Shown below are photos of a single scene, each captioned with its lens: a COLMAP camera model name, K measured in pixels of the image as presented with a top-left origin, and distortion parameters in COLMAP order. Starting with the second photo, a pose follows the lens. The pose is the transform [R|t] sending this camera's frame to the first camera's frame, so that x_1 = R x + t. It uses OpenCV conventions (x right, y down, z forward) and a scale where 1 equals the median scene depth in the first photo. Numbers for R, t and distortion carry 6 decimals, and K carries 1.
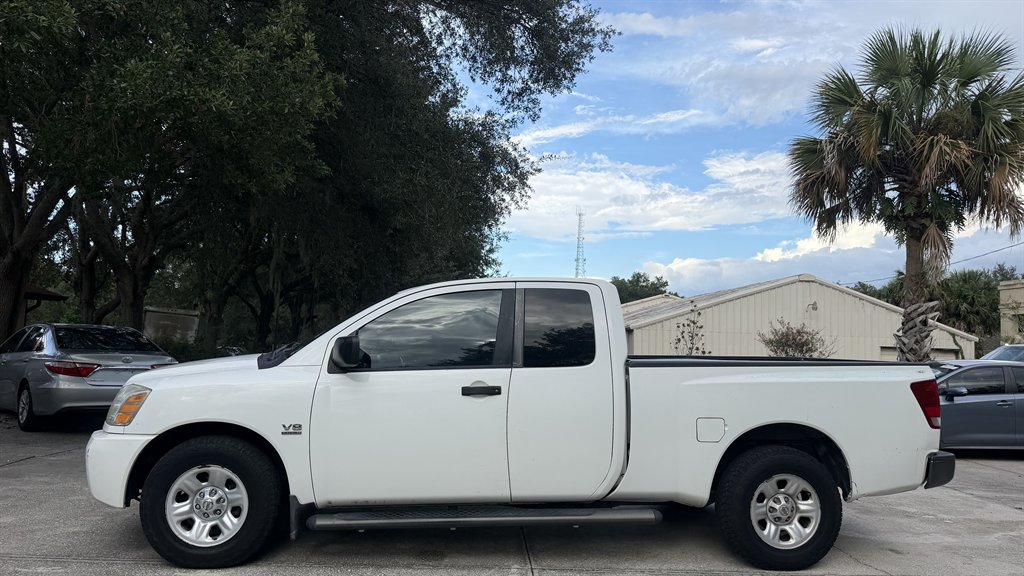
lens RADIAL K [[722.9, 0, 511.2], [0, 722.9, 294.0], [0, 0, 1]] dist [0.033218, -0.050846]
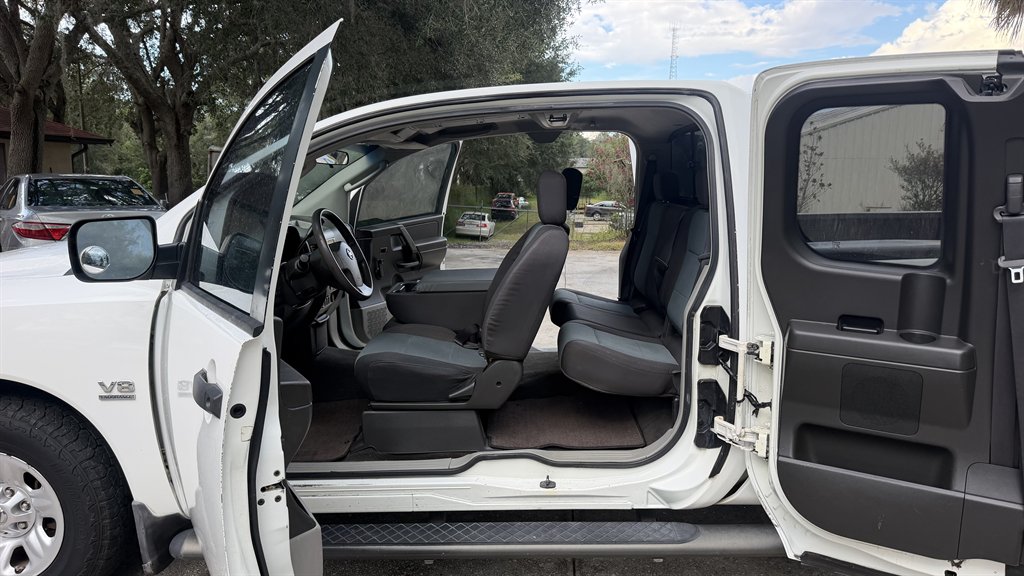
lens RADIAL K [[722.9, 0, 511.2], [0, 722.9, 294.0], [0, 0, 1]] dist [0.033218, -0.050846]
pose [[0.992593, -0.004179, -0.121415, 0.017160], [0.031881, 0.973342, 0.227131, 0.002175], [0.117229, -0.229320, 0.966266, 0.189047]]
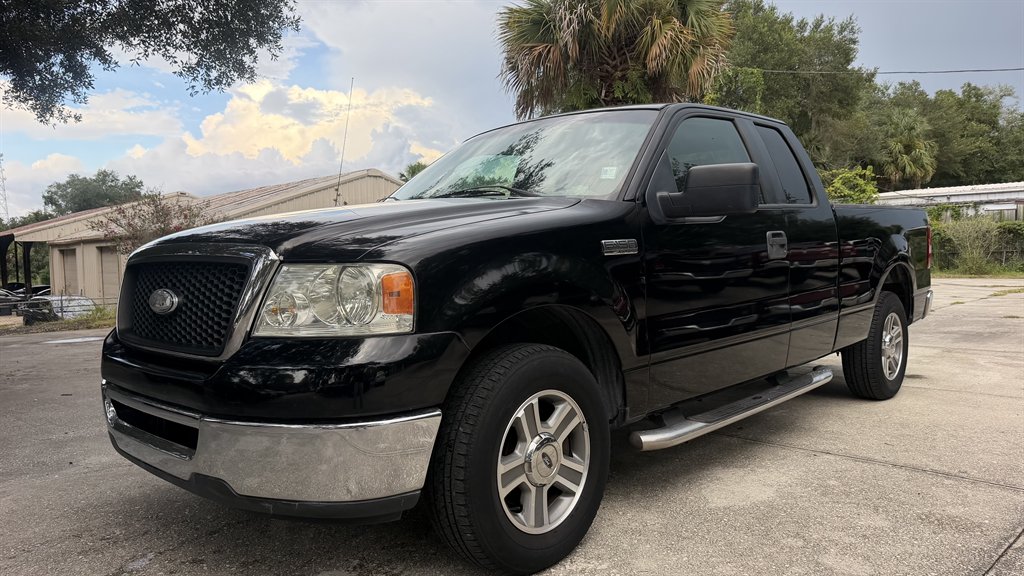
lens RADIAL K [[722.9, 0, 511.2], [0, 722.9, 294.0], [0, 0, 1]] dist [0.033218, -0.050846]
pose [[0.752997, -0.084723, 0.652546, -0.282925], [-0.000255, 0.991639, 0.129044, 0.036955], [-0.658023, -0.097336, 0.746680, 0.295632]]
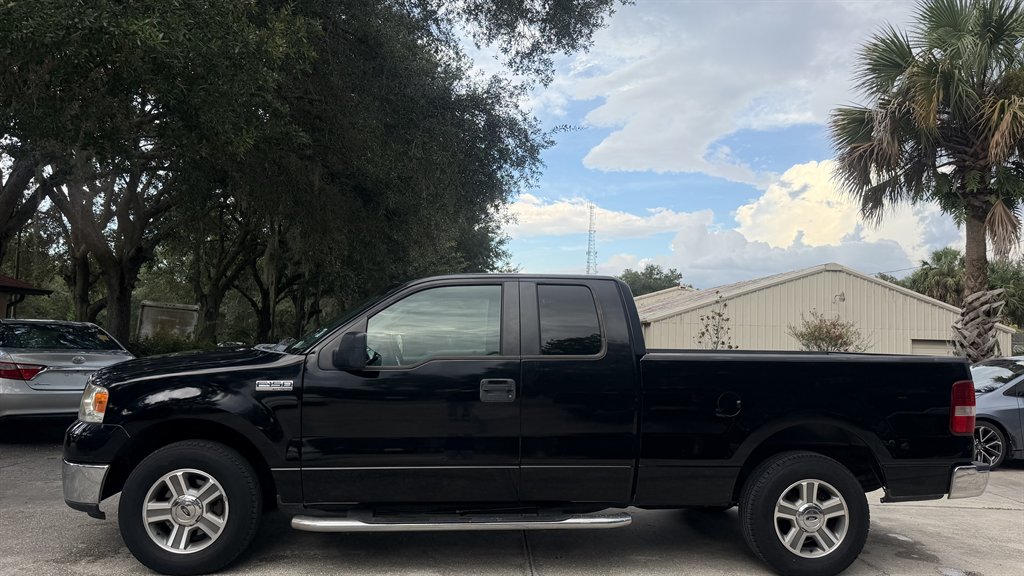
lens RADIAL K [[722.9, 0, 511.2], [0, 722.9, 294.0], [0, 0, 1]] dist [0.033218, -0.050846]
pose [[0.999861, -0.005499, -0.015762, 0.001596], [0.005631, 0.999949, 0.008339, 0.005784], [0.015715, -0.008427, 0.999841, 0.110957]]
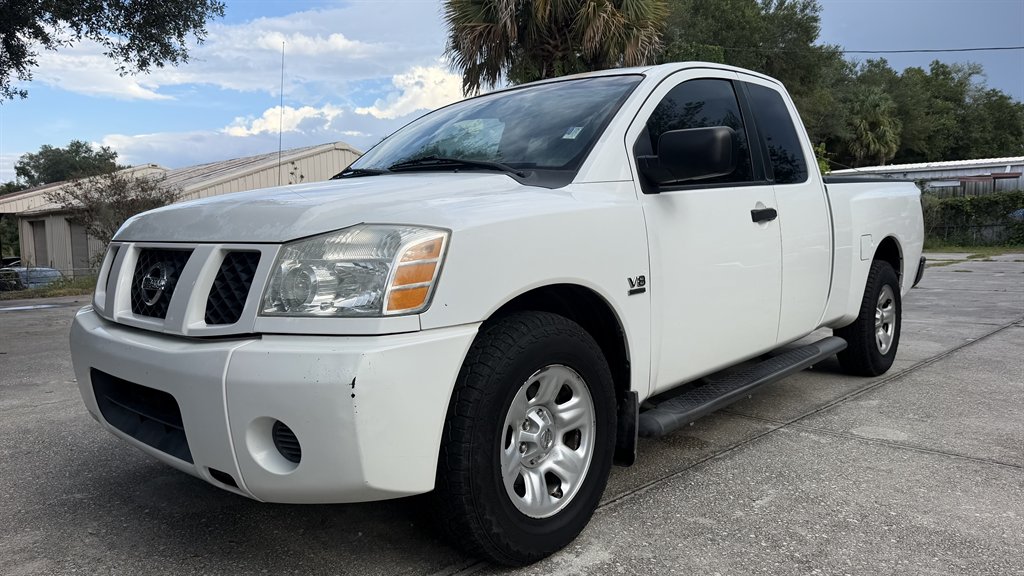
lens RADIAL K [[722.9, 0, 511.2], [0, 722.9, 294.0], [0, 0, 1]] dist [0.033218, -0.050846]
pose [[0.738655, -0.105977, 0.665700, -0.271065], [-0.006375, 0.986422, 0.164107, 0.034510], [-0.674053, -0.125462, 0.727950, 0.225954]]
